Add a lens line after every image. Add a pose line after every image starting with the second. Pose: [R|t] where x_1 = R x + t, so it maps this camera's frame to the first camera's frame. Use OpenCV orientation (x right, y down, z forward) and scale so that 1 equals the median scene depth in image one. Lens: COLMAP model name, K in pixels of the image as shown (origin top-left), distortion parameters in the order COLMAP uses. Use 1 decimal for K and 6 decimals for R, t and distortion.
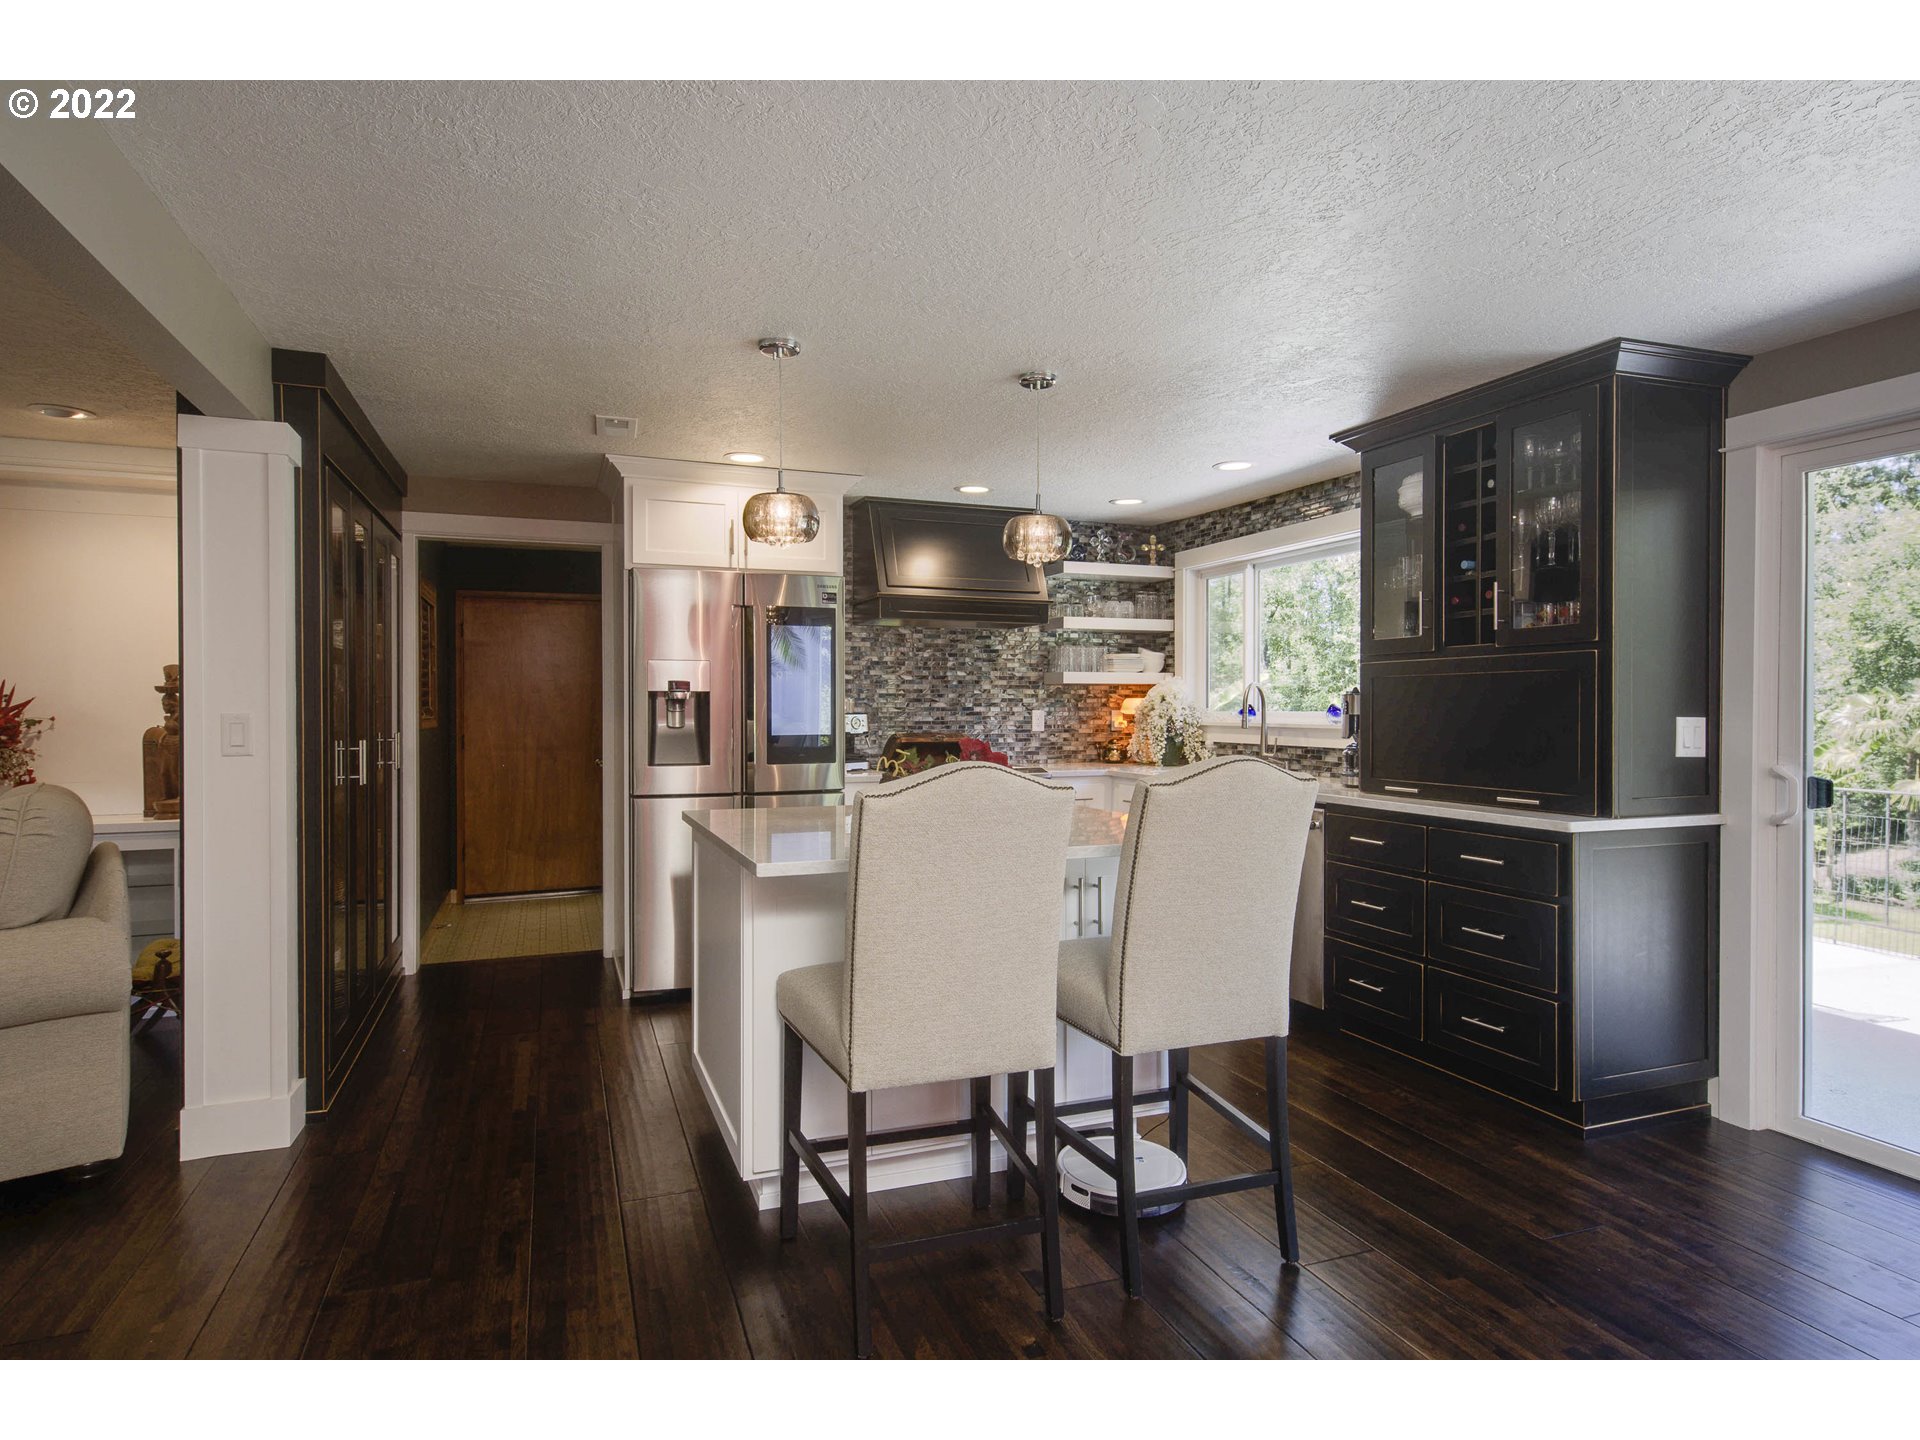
lens RADIAL K [[1065.6, 0, 955.9], [0, 1065.6, 712.1], [0, 0, 1]] dist [0.005465, -0.003356]
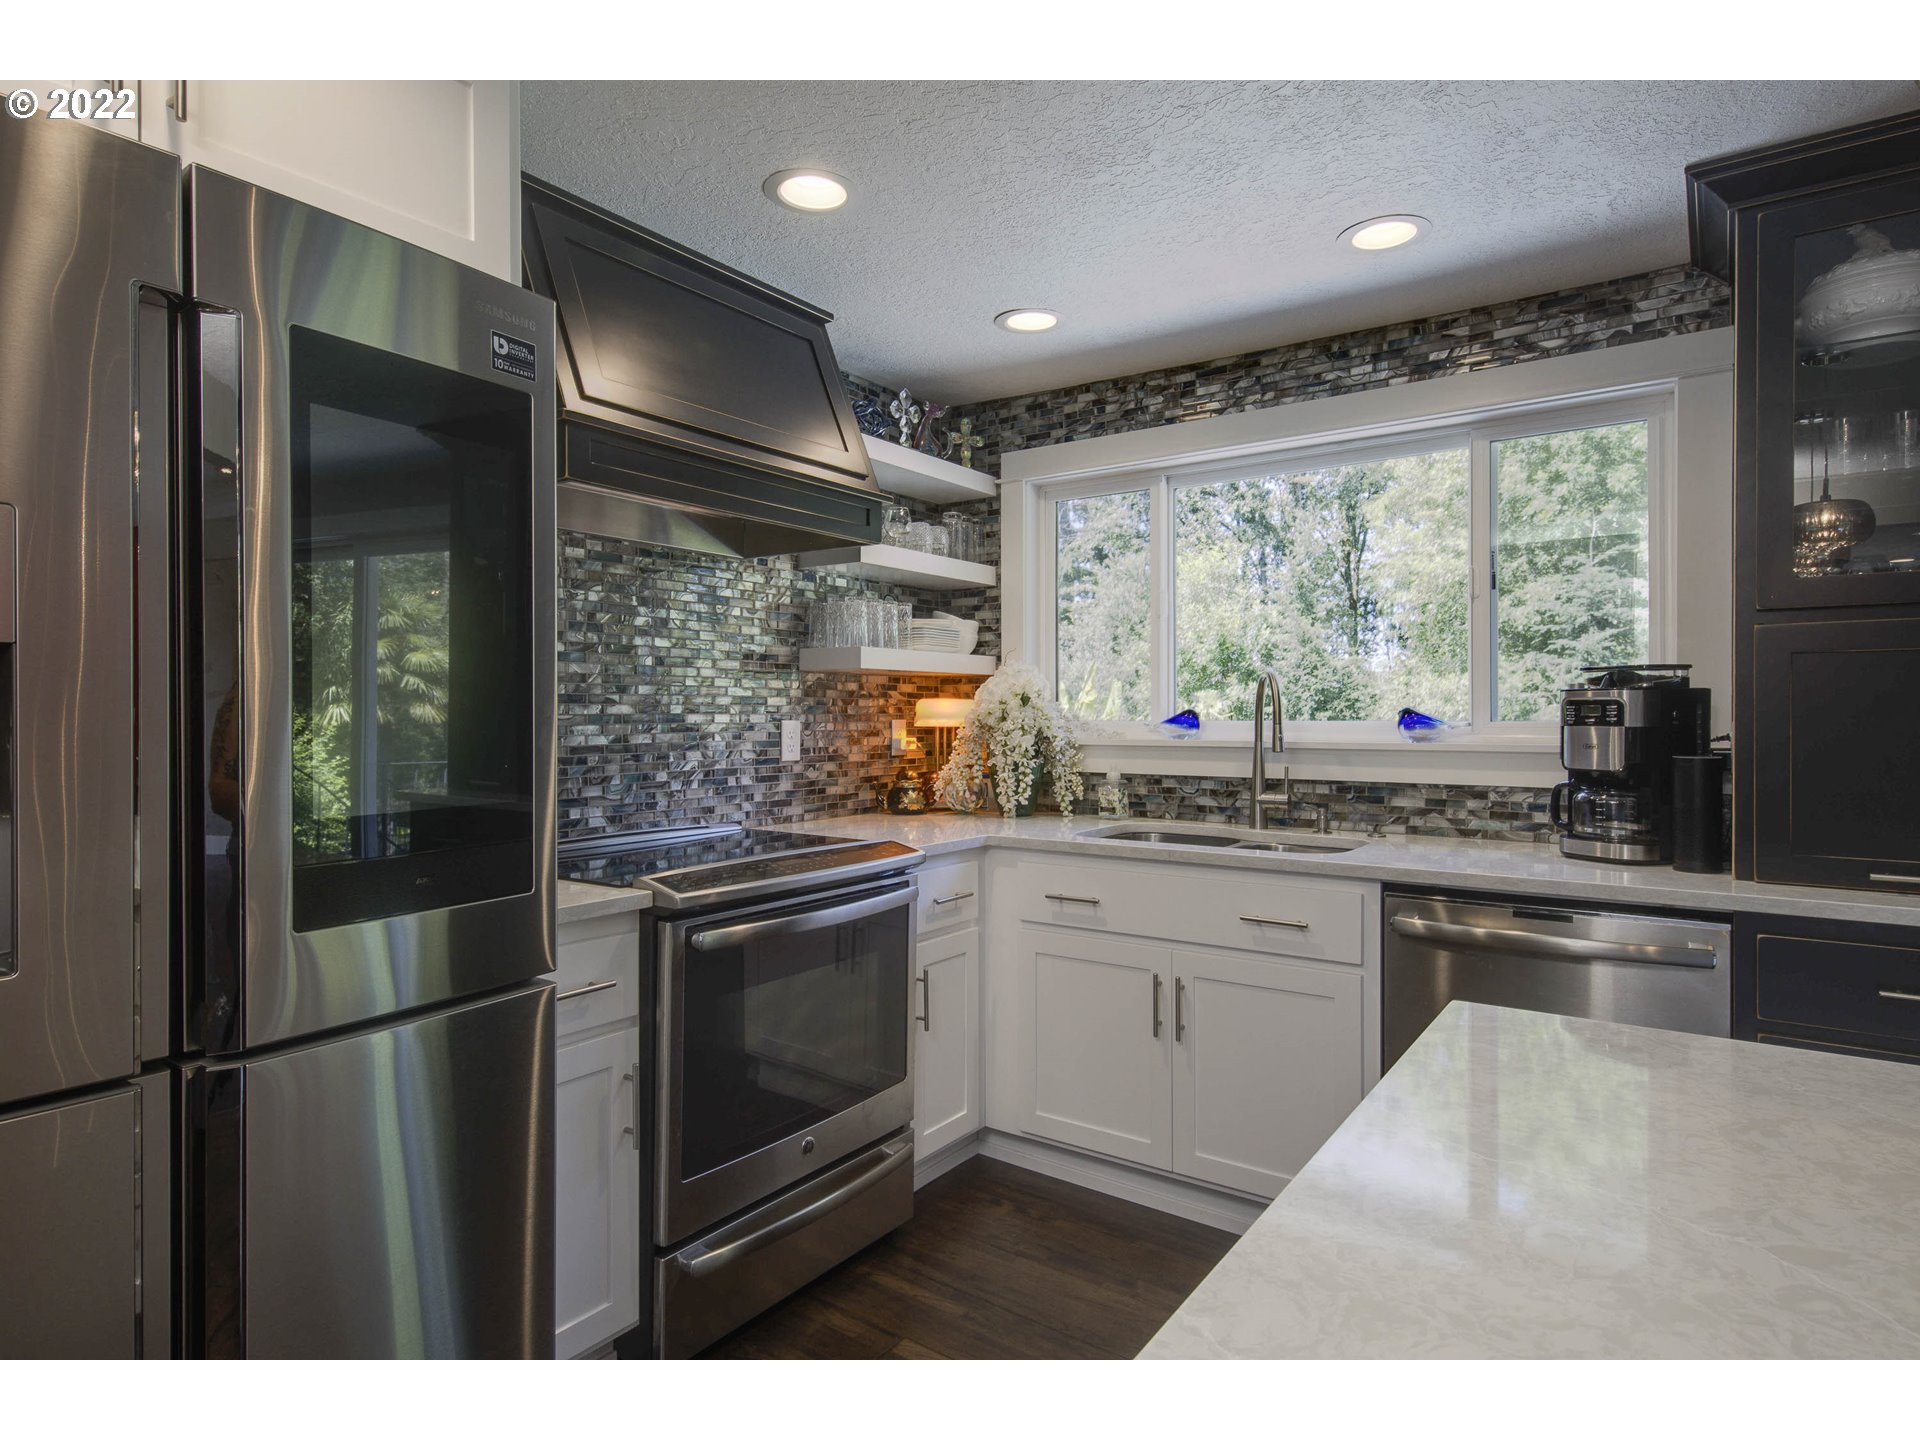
lens RADIAL K [[1065.6, 0, 960.3], [0, 1065.6, 716.8], [0, 0, 1]] dist [0.005465, -0.003356]
pose [[0.836614, -0.002490, 0.547788, -0.138912], [0.003766, 0.999992, -0.001207, -0.002544], [-0.547781, 0.003073, 0.836616, 0.524253]]
